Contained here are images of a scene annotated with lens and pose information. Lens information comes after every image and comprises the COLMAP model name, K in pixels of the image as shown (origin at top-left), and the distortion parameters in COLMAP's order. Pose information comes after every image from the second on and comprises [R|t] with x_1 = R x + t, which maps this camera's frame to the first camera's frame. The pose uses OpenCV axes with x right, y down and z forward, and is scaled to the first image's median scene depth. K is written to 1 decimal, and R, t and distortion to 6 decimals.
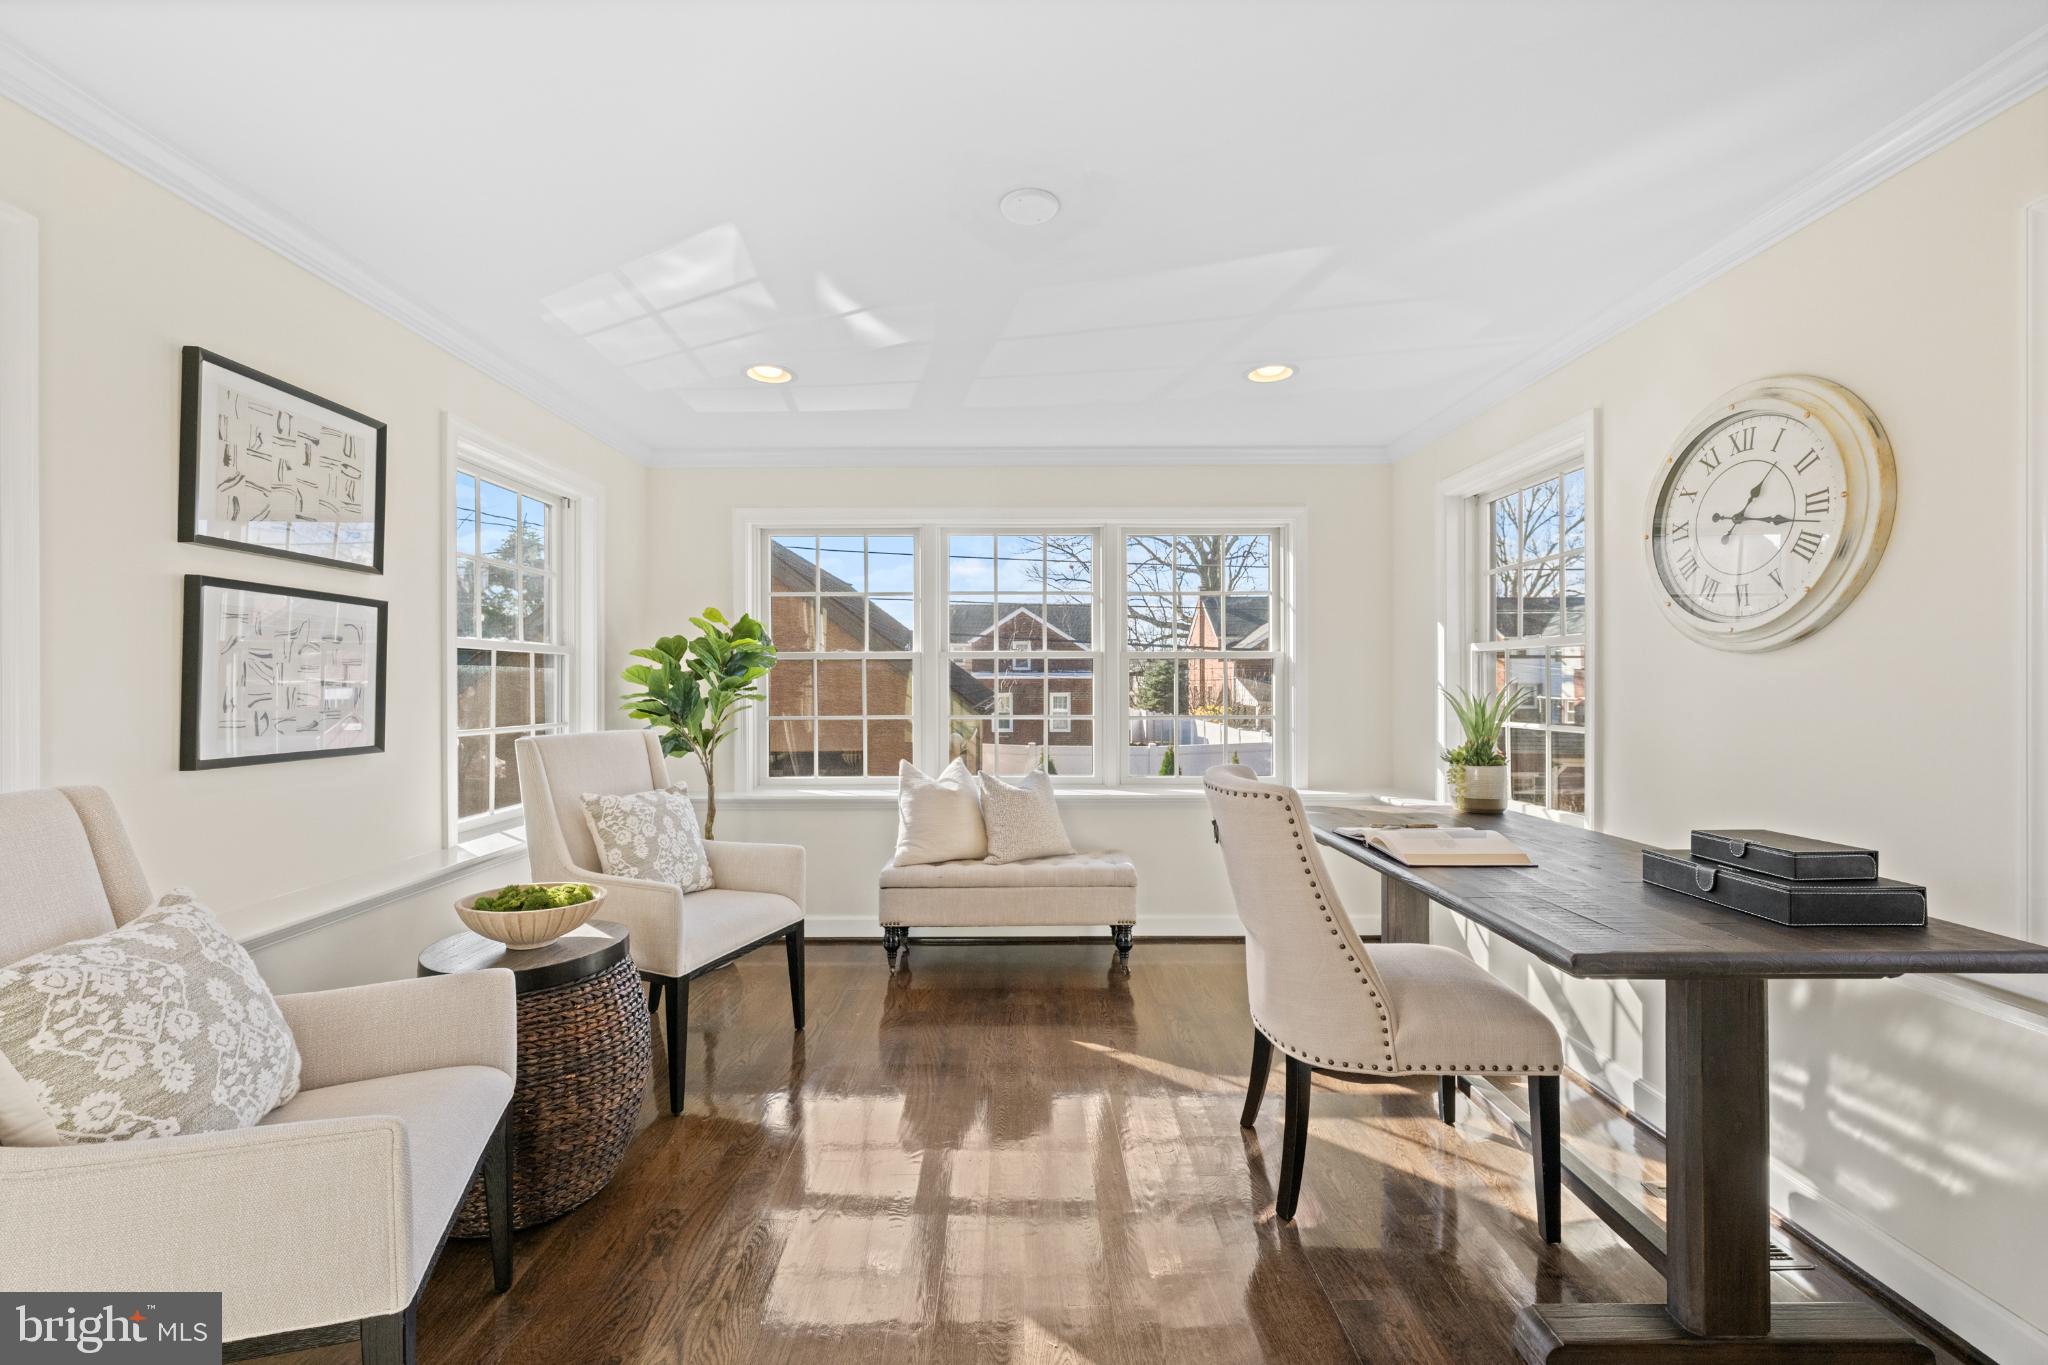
lens RADIAL K [[825.5, 0, 1024.0], [0, 825.5, 682.5], [0, 0, 1]] dist [-0.001326, 0.000038]
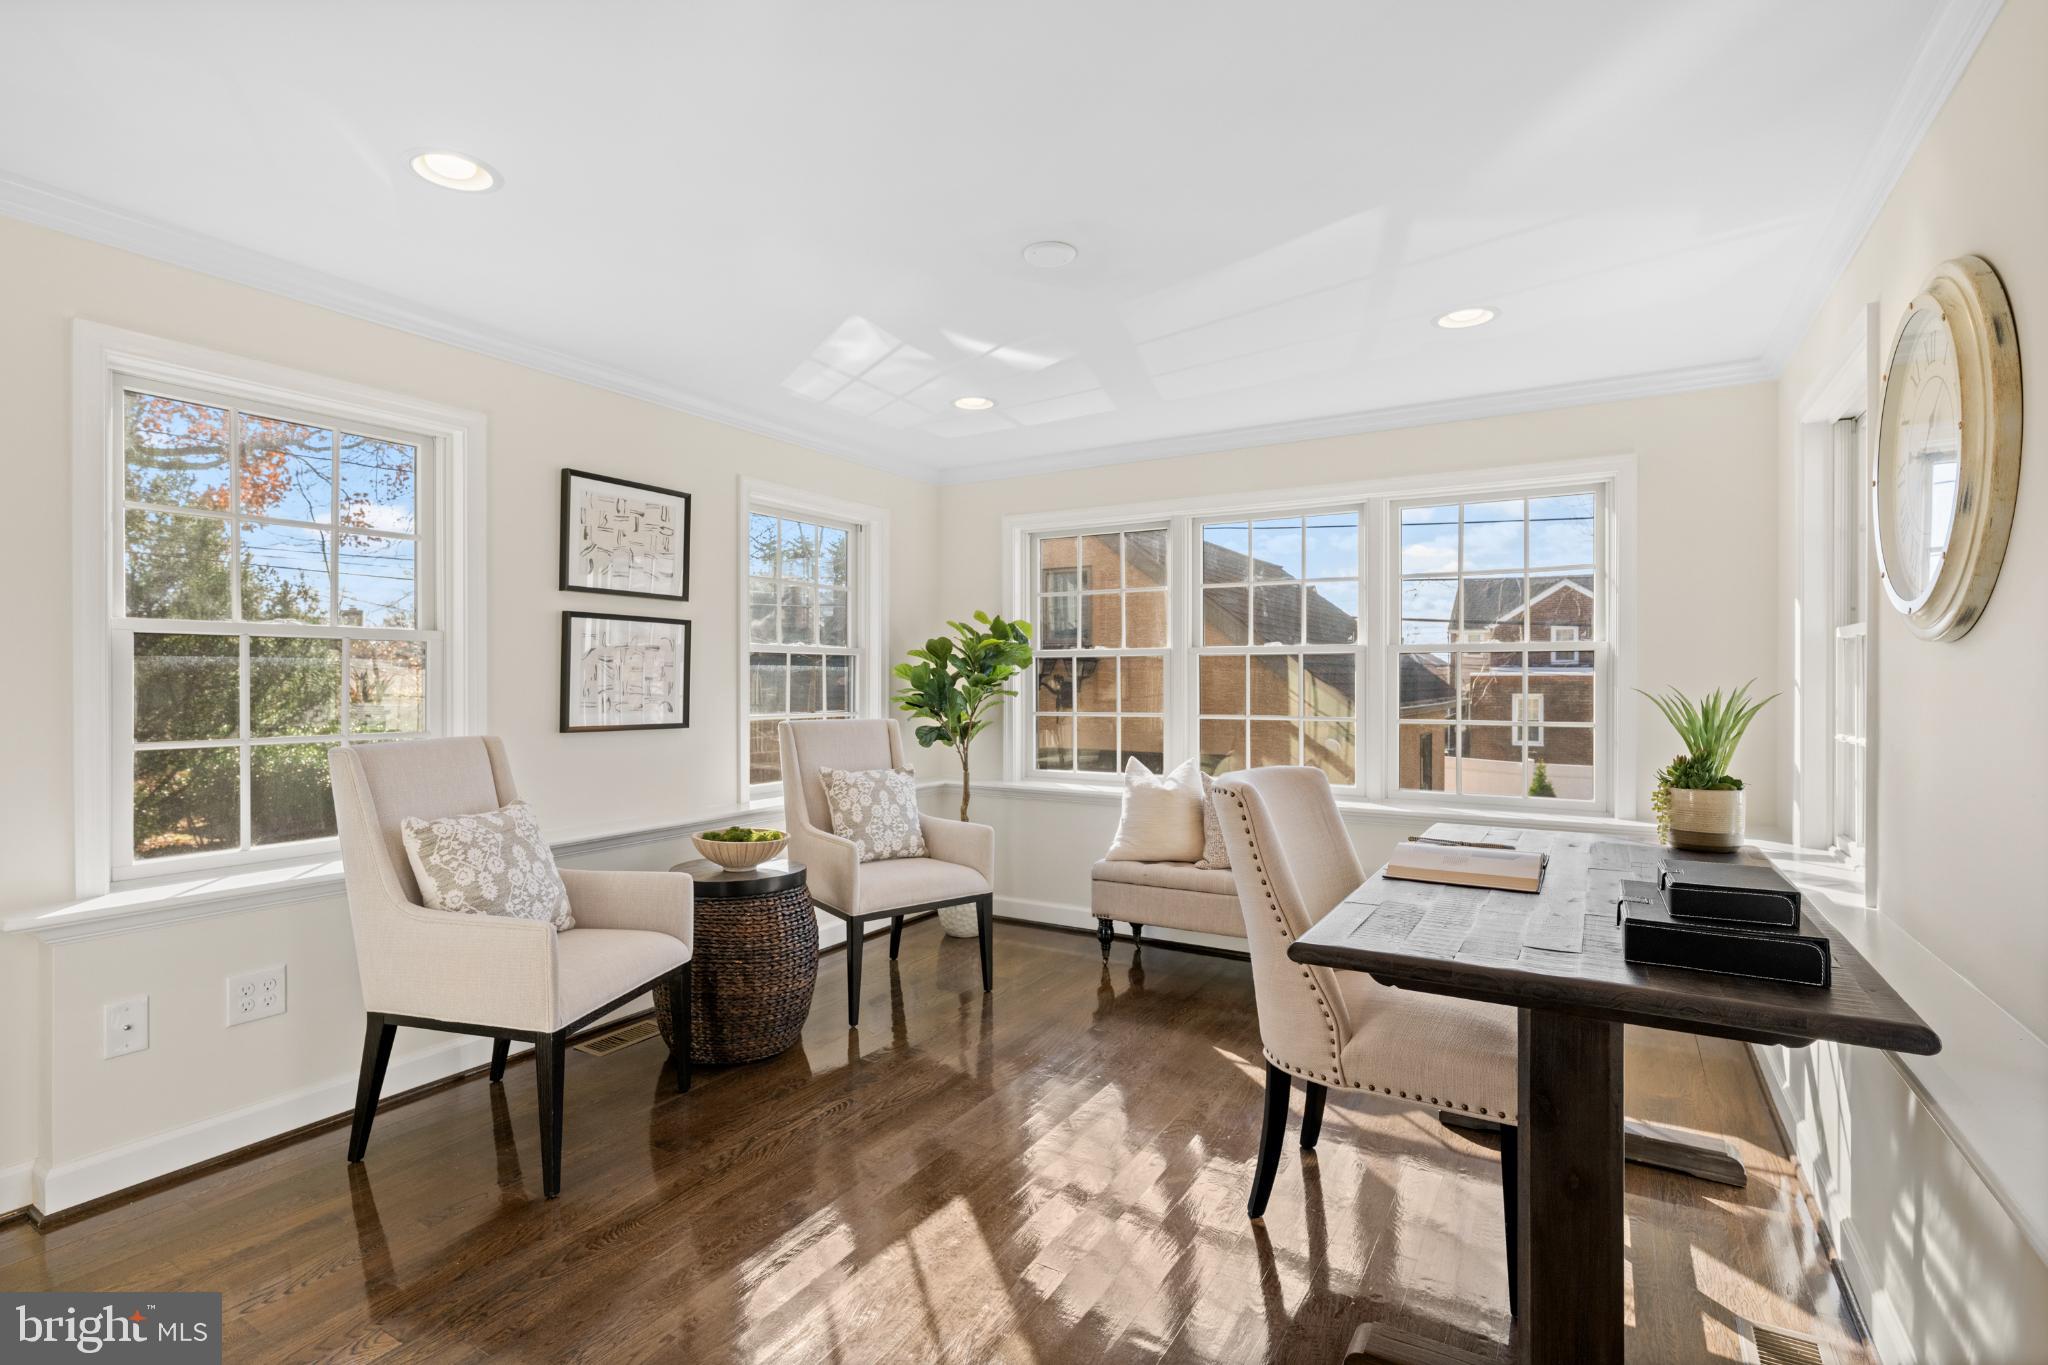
lens RADIAL K [[973.5, 0, 1025.4], [0, 973.5, 684.3], [0, 0, 1]] dist [-0.004002, -0.000207]
pose [[0.858101, 0.005539, -0.513451, 0.482997], [-0.003639, 0.999982, 0.004706, 0.000124], [0.513468, -0.002170, 0.858106, -0.108305]]
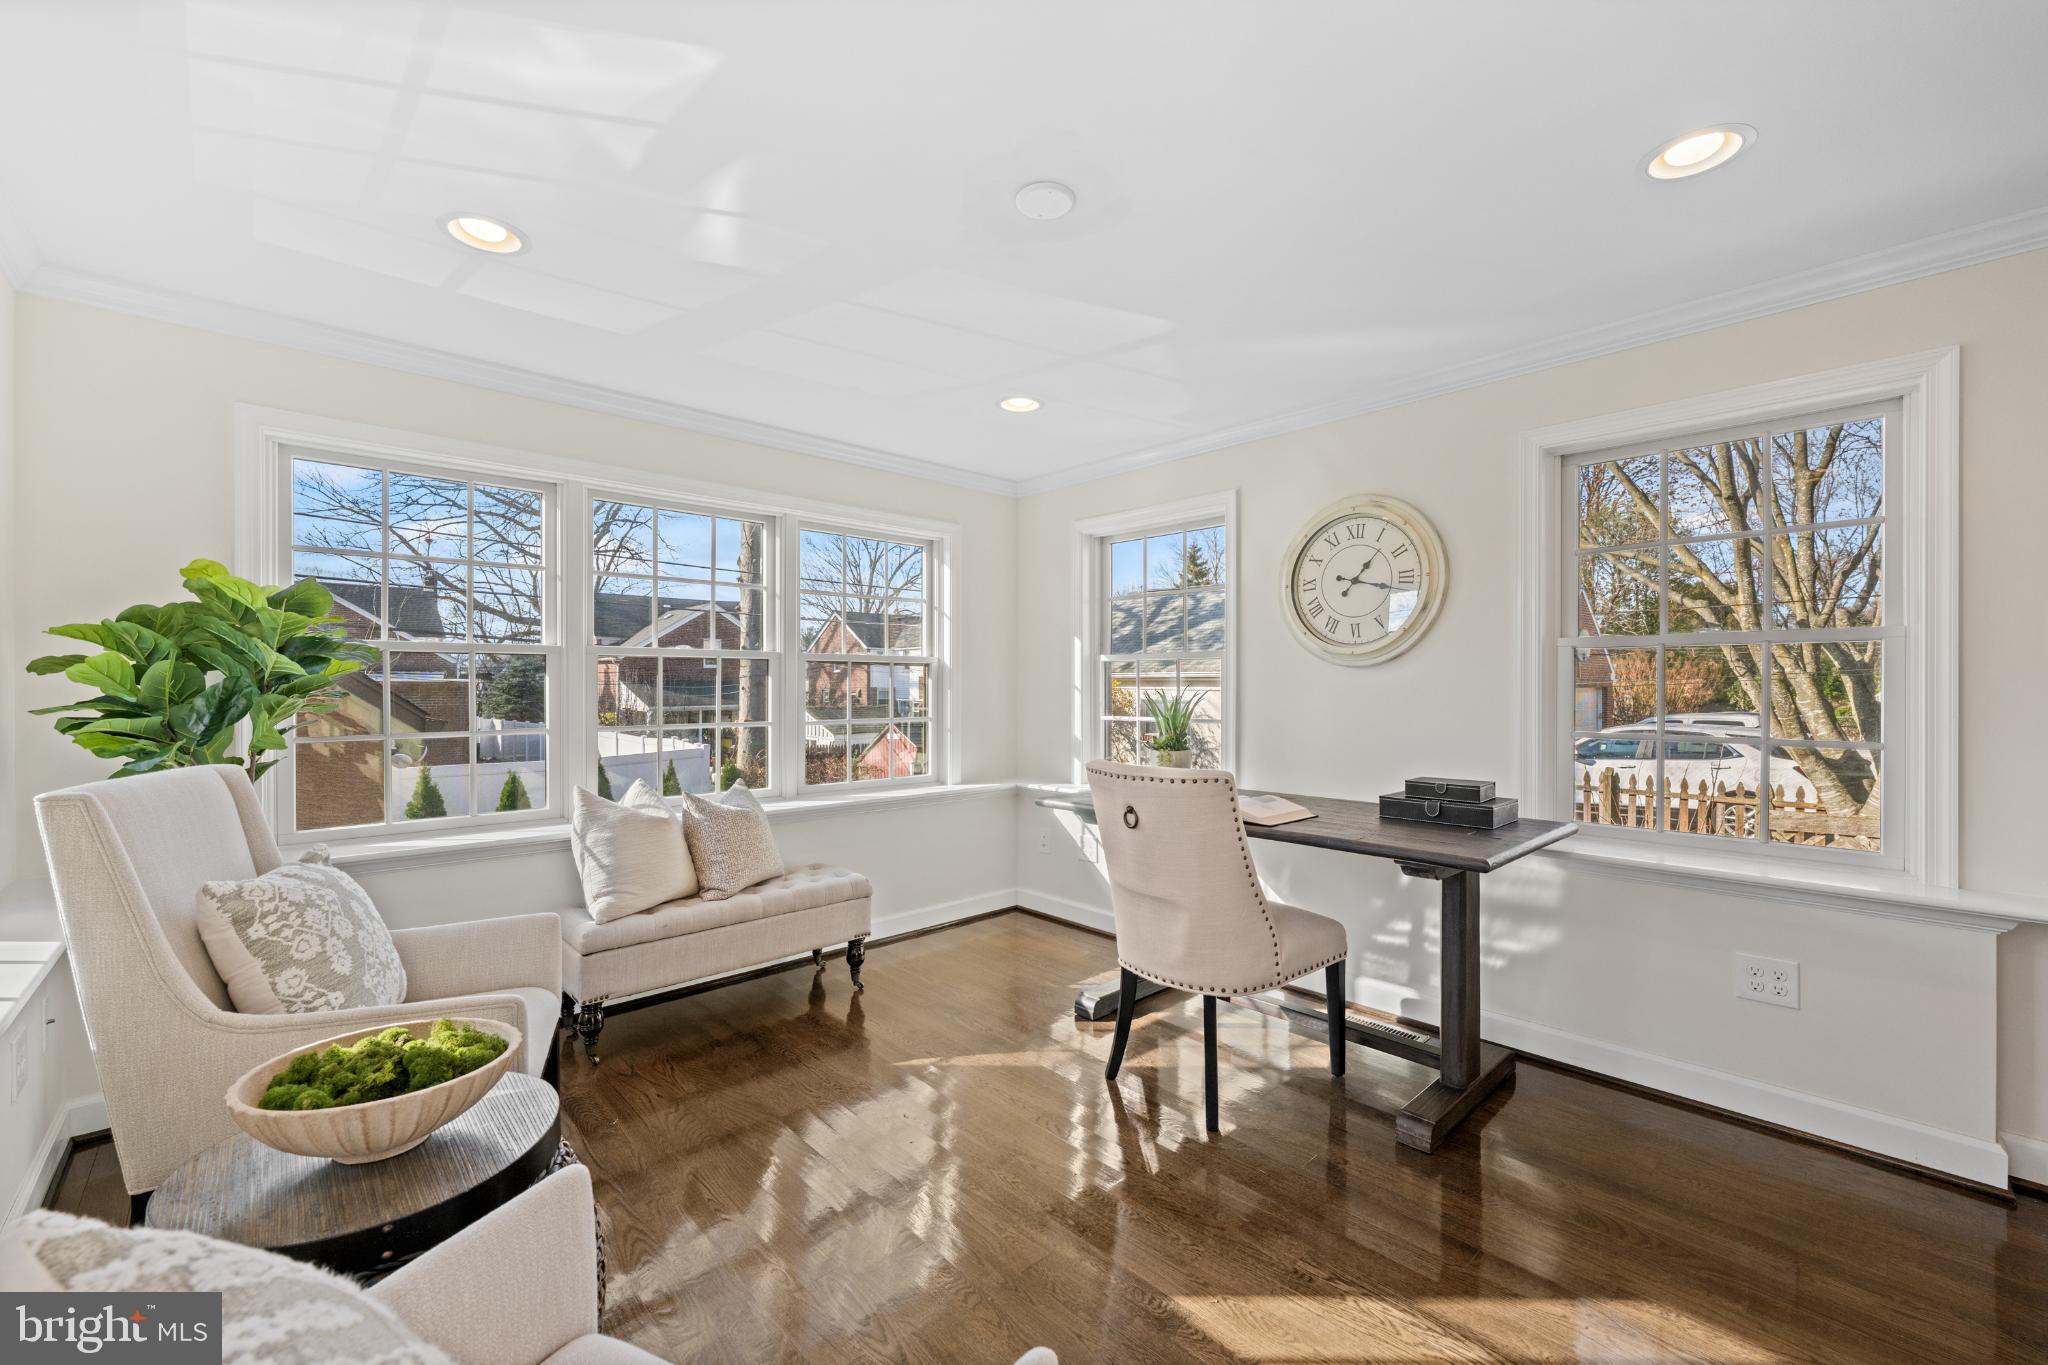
lens RADIAL K [[818.5, 0, 1022.8], [0, 818.5, 688.0], [0, 0, 1]] dist [-0.002144, -0.000264]
pose [[0.735415, 0.000486, 0.677617, -0.493682], [-0.001617, 0.999998, 0.001039, 0.001994], [-0.677615, -0.001860, 0.735414, 0.221090]]
